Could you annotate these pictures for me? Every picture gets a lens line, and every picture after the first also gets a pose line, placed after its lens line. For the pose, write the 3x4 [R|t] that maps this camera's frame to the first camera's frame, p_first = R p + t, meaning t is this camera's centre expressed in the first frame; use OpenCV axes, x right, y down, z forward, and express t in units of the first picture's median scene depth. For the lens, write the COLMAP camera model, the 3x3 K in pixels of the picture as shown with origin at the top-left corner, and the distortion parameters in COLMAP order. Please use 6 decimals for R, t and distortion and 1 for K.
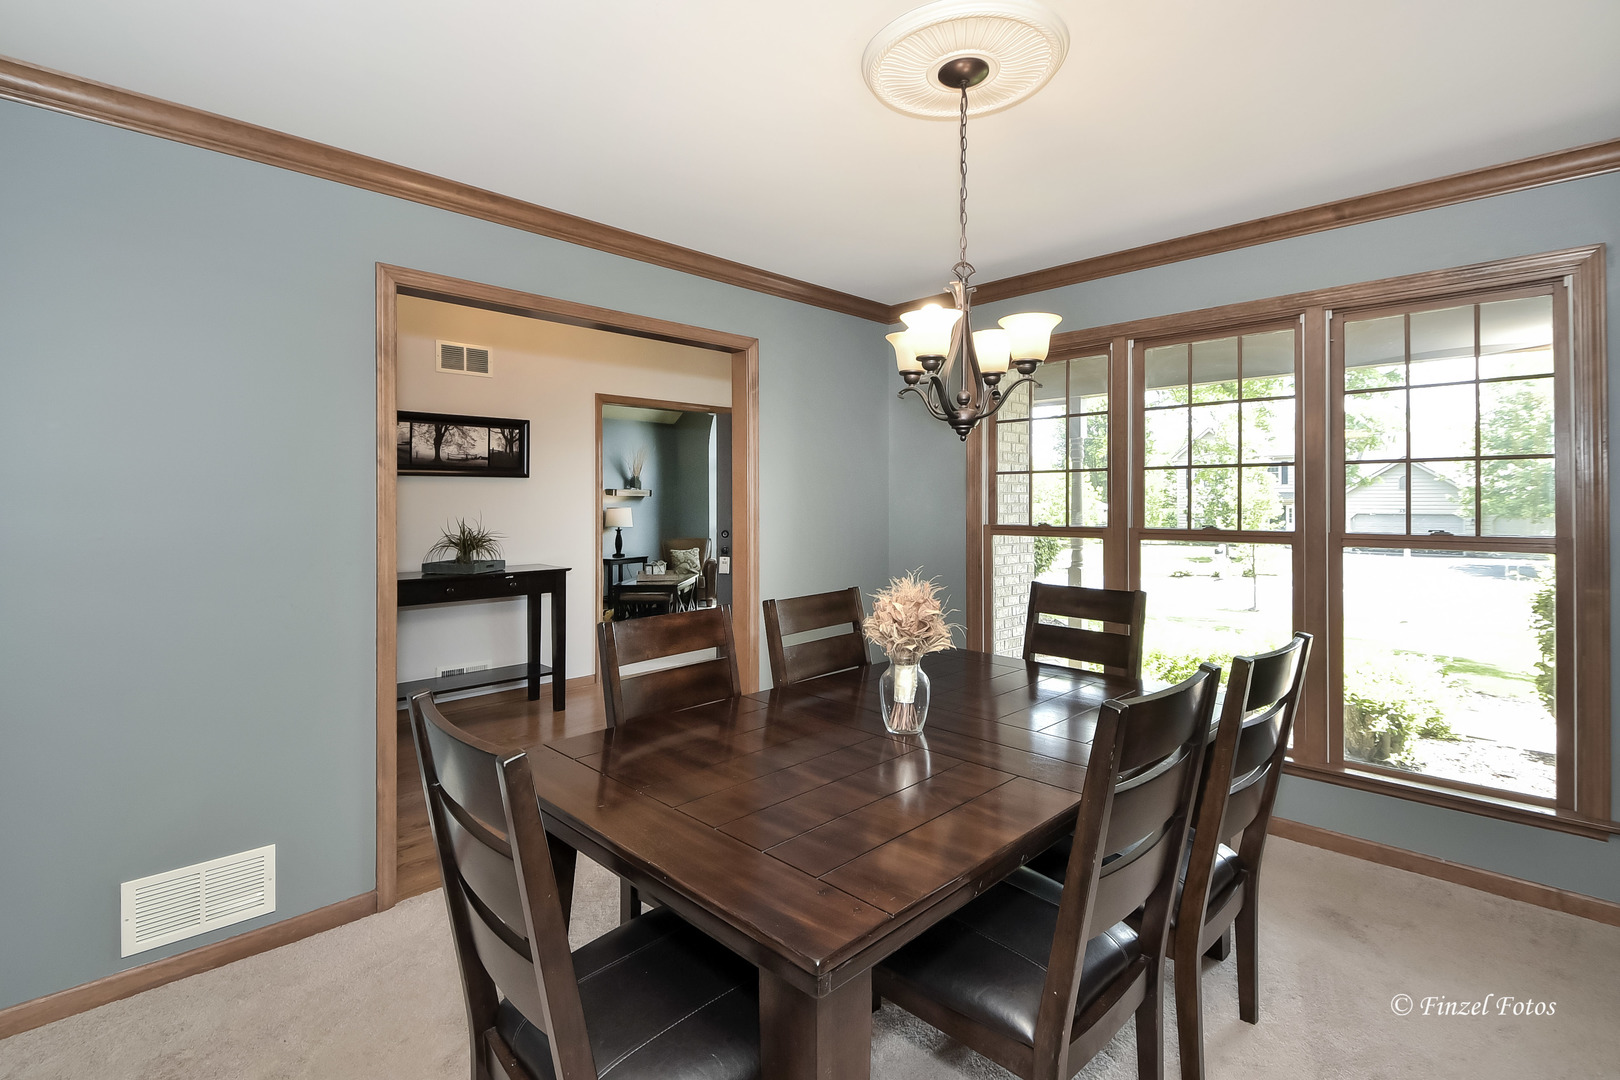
lens RADIAL K [[763.4, 0, 808.1], [0, 763.4, 501.6], [0, 0, 1]] dist [-0.000402, -0.000101]
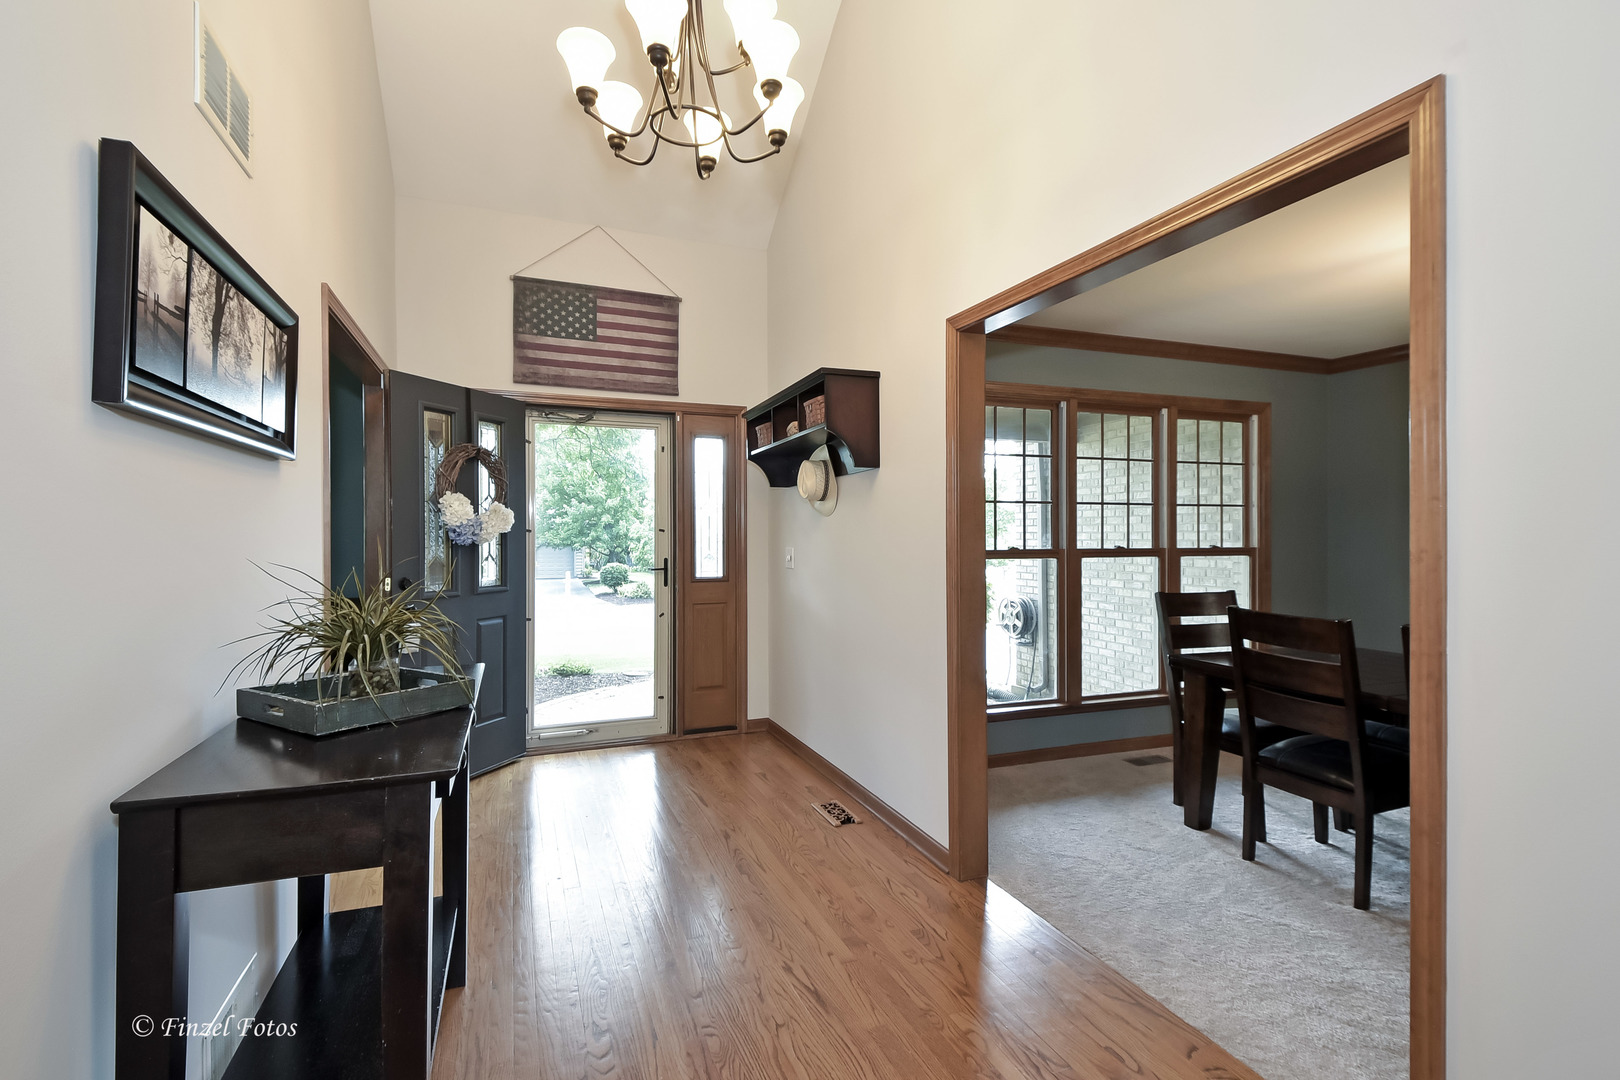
lens RADIAL K [[745.1, 0, 810.0], [0, 745.1, 540.0], [0, 0, 1]] dist [0.000242, 0.000020]
pose [[0.396931, -0.014120, 0.917740, -0.915416], [-0.001611, 0.999869, 0.016080, -0.000882], [-0.917847, -0.007861, 0.396856, 0.919584]]
